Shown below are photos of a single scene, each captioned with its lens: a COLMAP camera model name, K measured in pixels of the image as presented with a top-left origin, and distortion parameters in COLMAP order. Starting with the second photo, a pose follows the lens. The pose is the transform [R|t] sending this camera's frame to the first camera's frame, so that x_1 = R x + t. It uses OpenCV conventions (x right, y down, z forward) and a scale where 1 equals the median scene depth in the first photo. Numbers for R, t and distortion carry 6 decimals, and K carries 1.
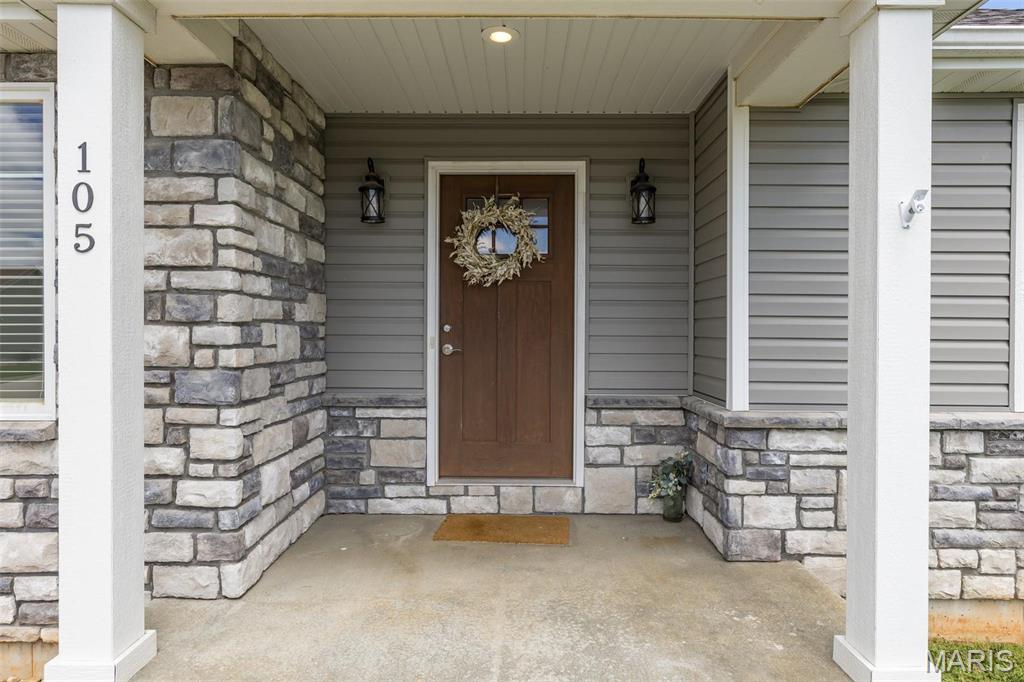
lens RADIAL K [[613.2, 0, 510.1], [0, 613.2, 339.9], [0, 0, 1]] dist [0.002452, 0.000838]
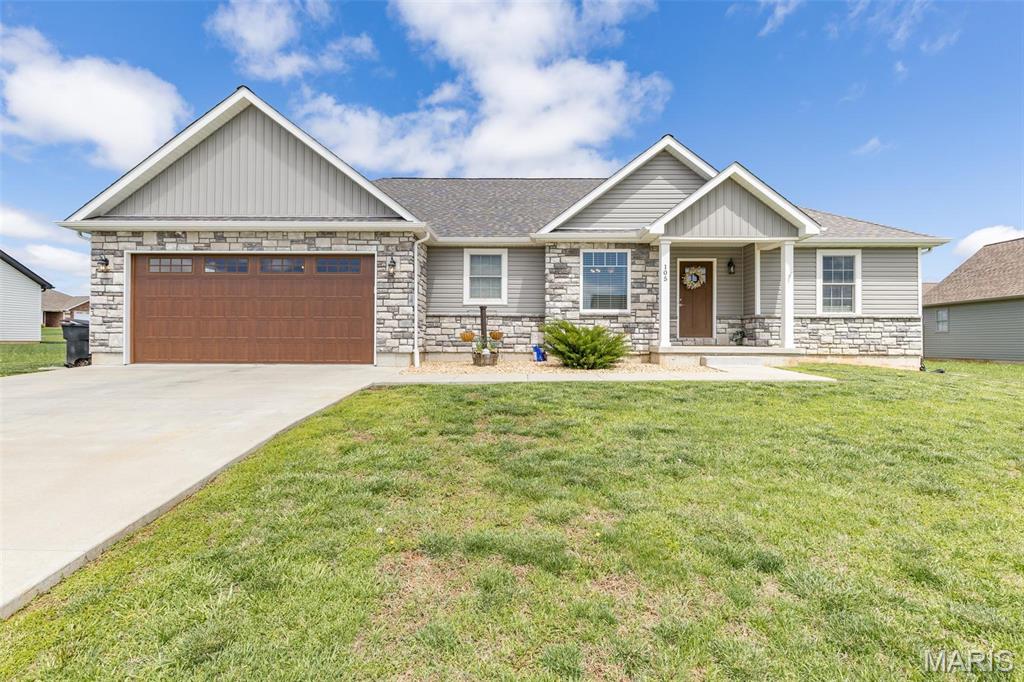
lens RADIAL K [[475.9, 0, 516.2], [0, 475.9, 339.3], [0, 0, 1]] dist [-0.003483, -0.000270]
pose [[0.999873, 0.000752, -0.015913, -1.187592], [-0.000979, 0.999898, -0.014239, 0.300647], [0.015901, 0.014253, 0.999772, -2.229308]]
